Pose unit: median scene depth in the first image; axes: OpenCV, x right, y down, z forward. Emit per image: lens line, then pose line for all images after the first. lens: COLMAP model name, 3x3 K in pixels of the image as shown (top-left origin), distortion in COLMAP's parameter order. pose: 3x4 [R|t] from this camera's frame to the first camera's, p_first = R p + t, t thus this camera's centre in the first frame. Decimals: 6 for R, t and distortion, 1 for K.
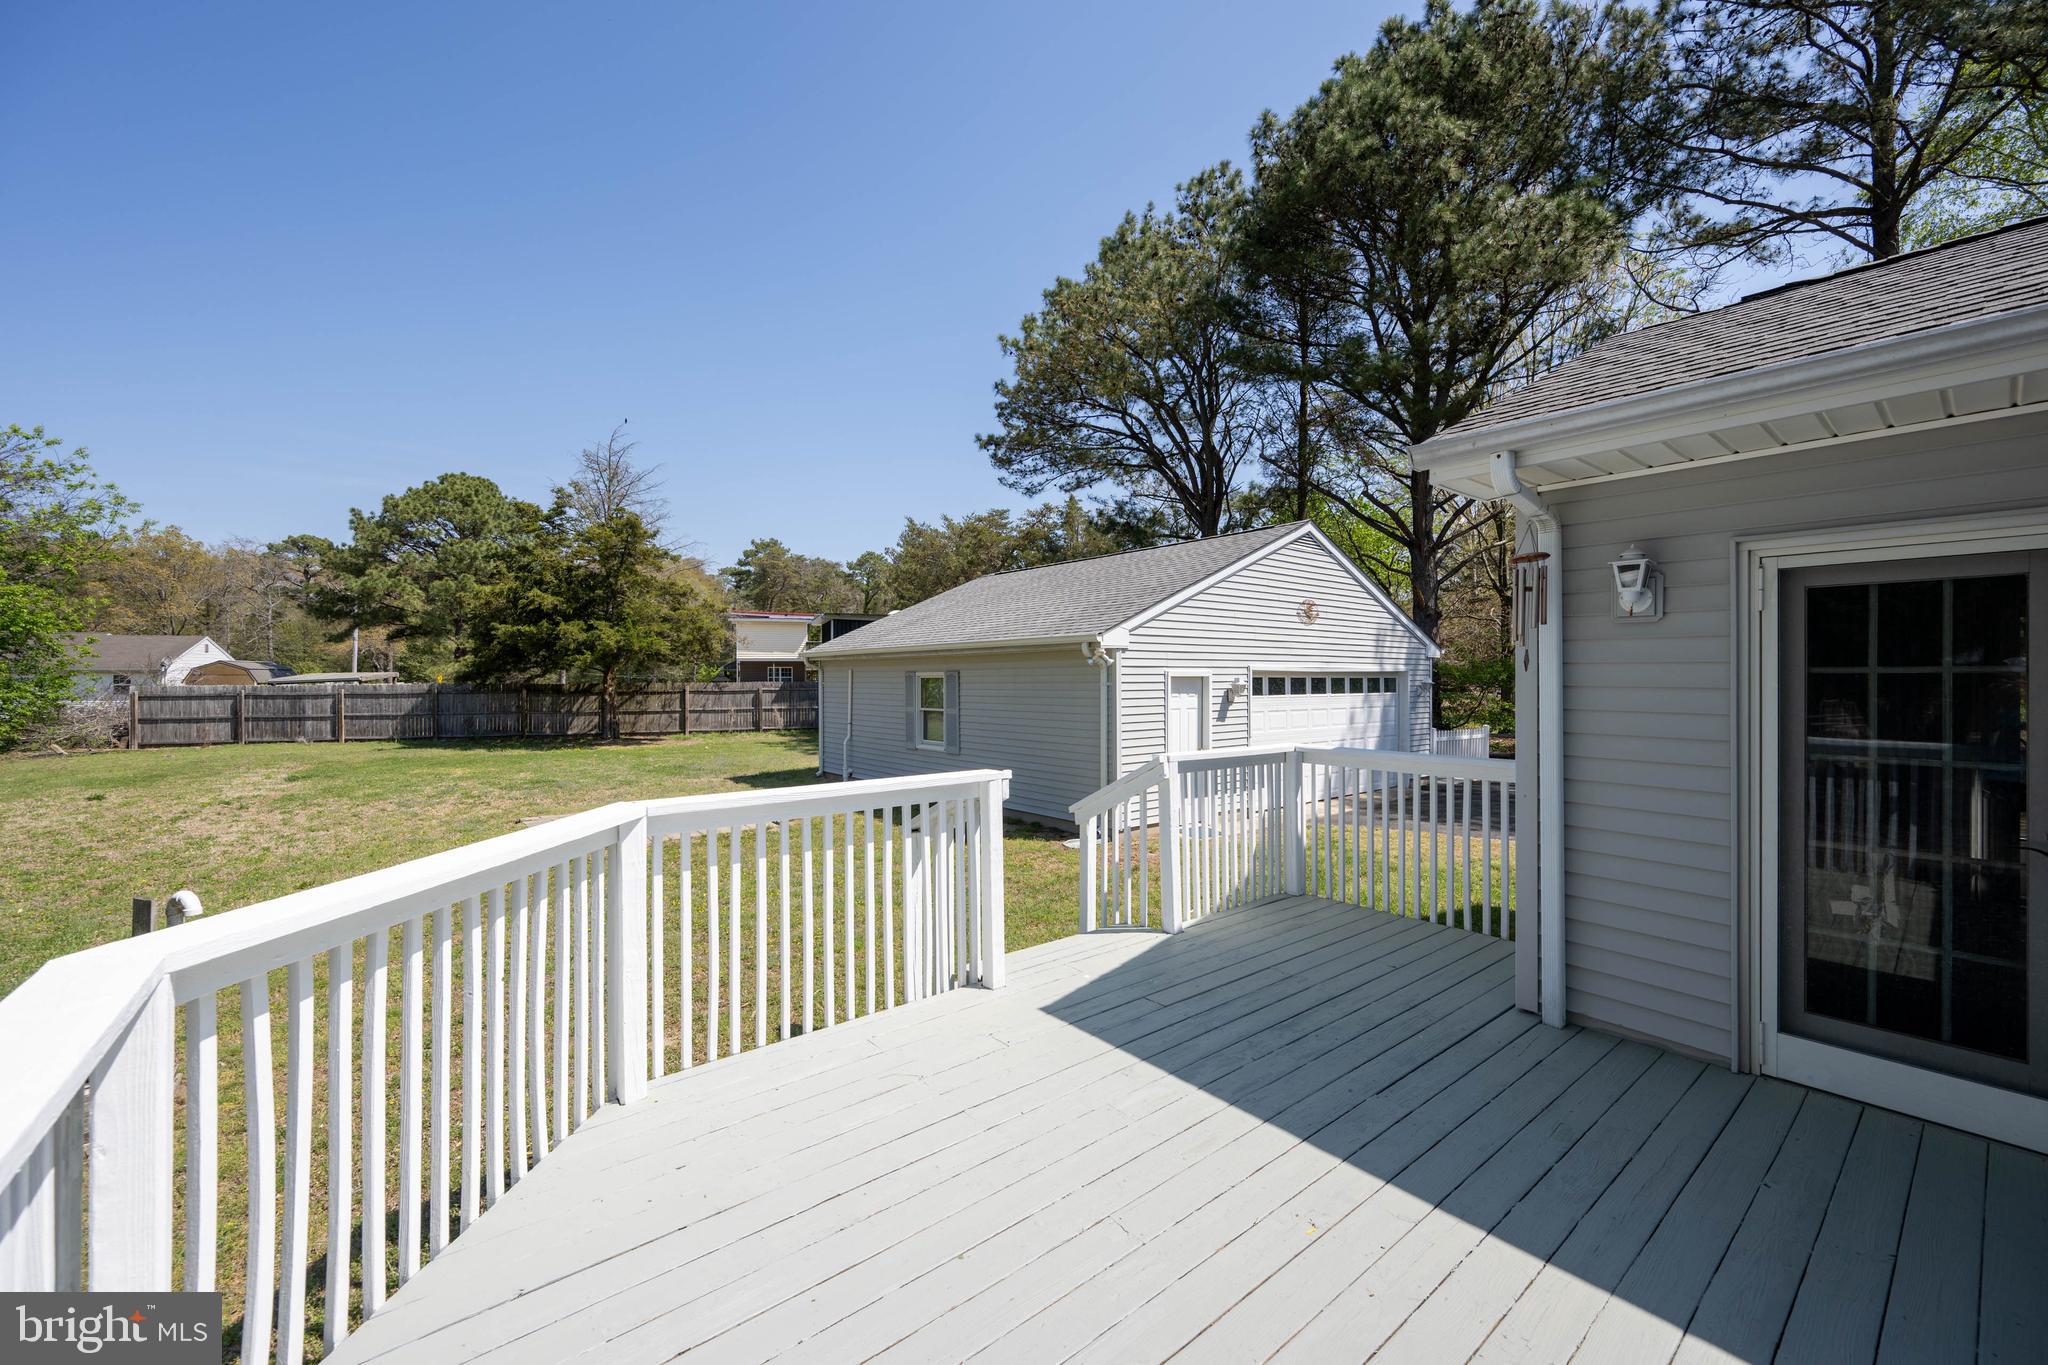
lens RADIAL K [[881.6, 0, 959.1], [0, 881.6, 675.5], [0, 0, 1]] dist [0.011958, -0.000034]
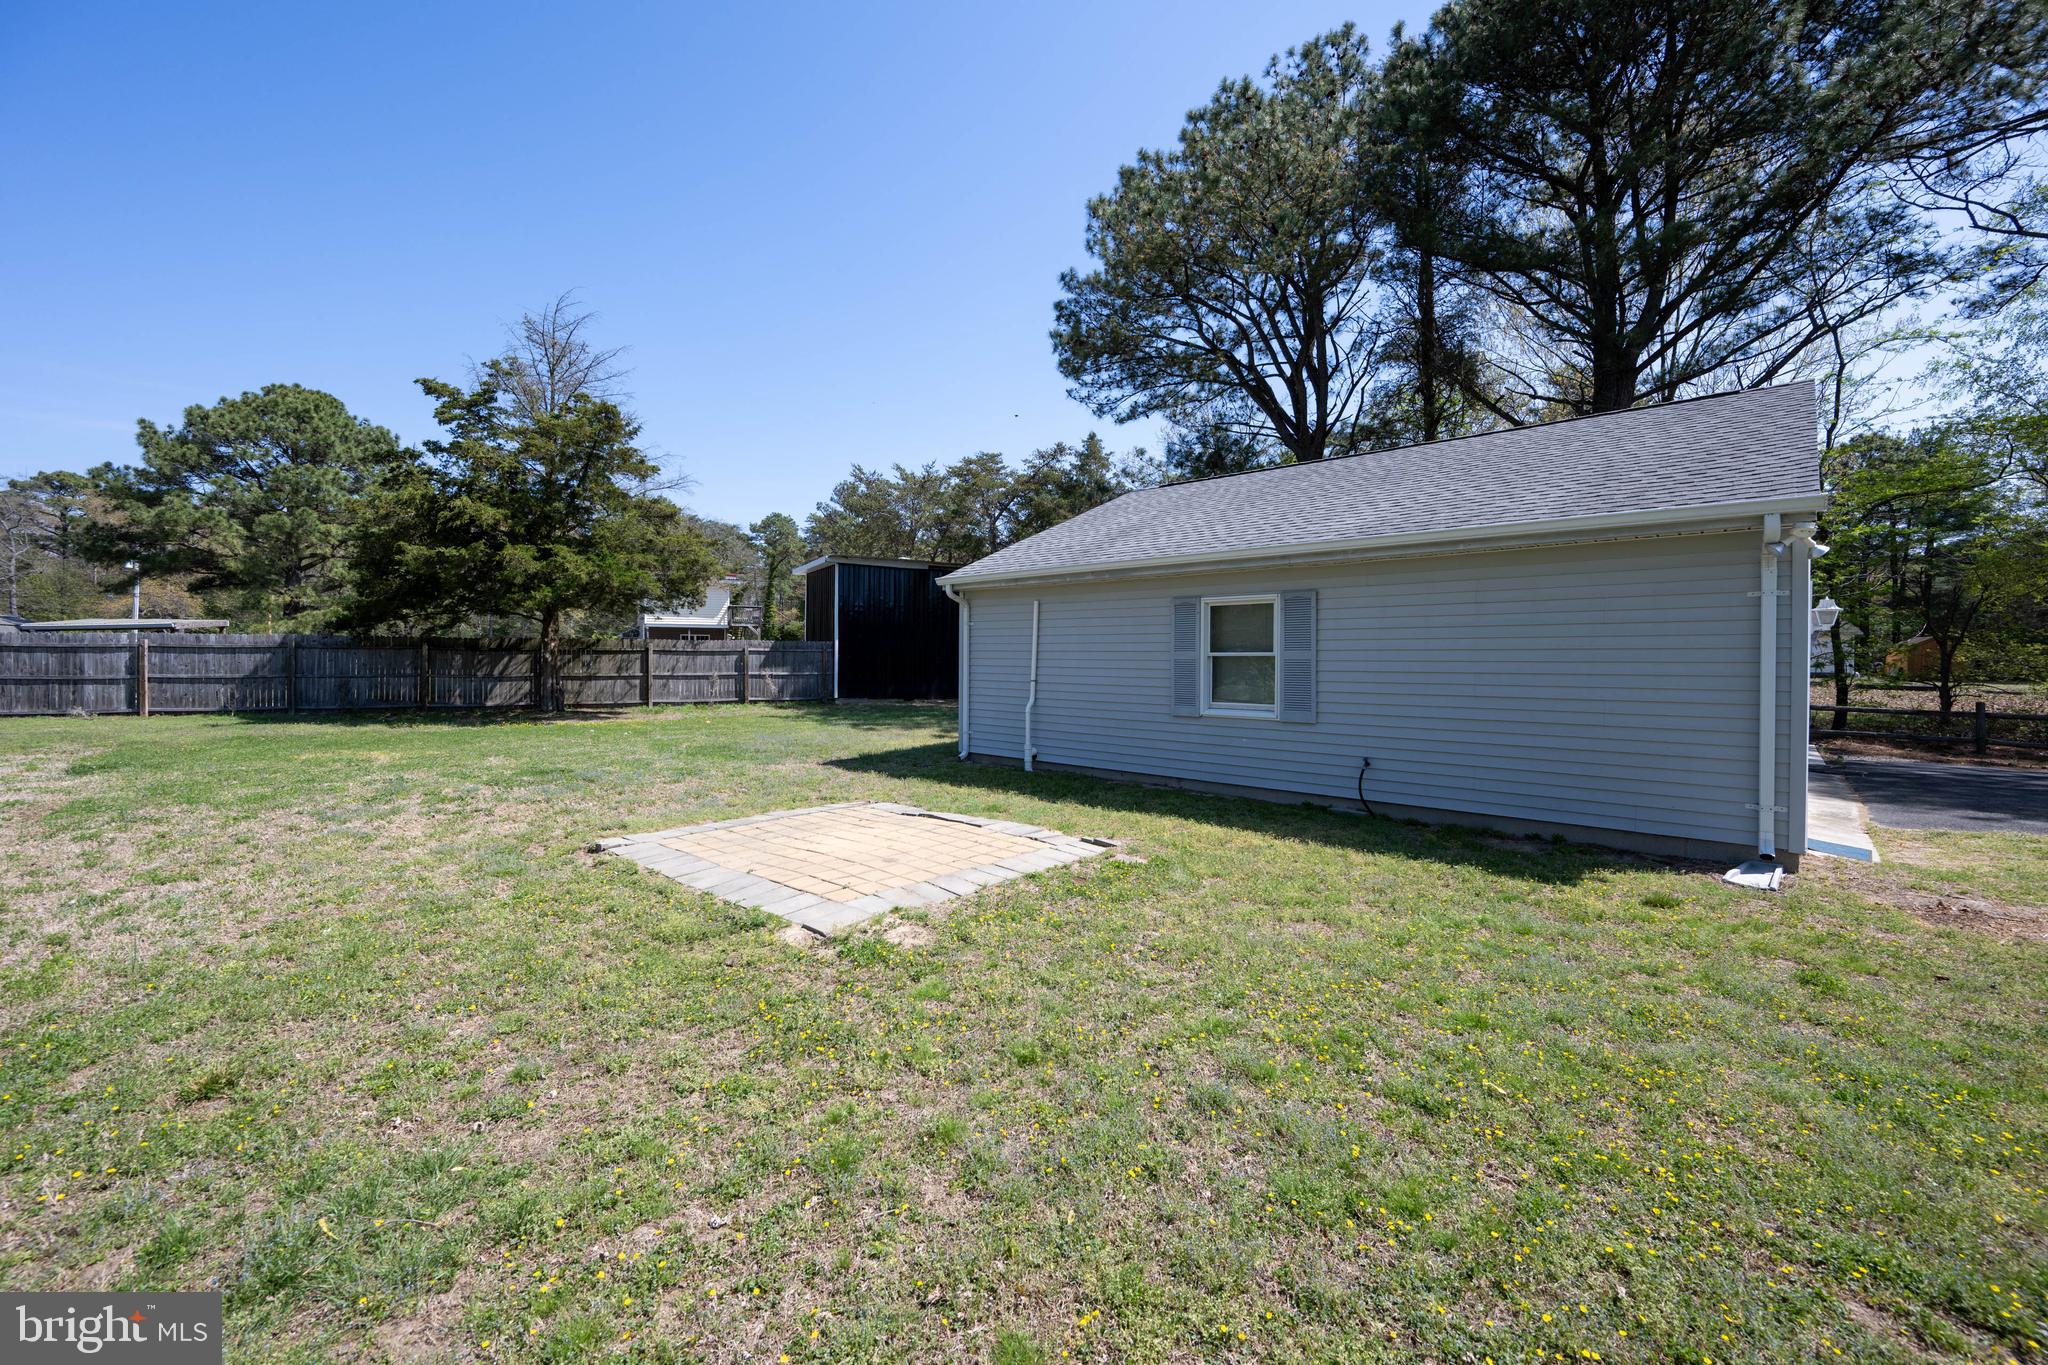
lens RADIAL K [[803.0, 0, 876.4], [0, 803.0, 668.2], [0, 0, 1]] dist [0.003084, -0.000448]
pose [[0.986212, 0.009989, 0.165184, -0.241490], [-0.010345, 0.999946, 0.001292, 0.031827], [-0.165163, -0.002983, 0.986262, 0.292989]]
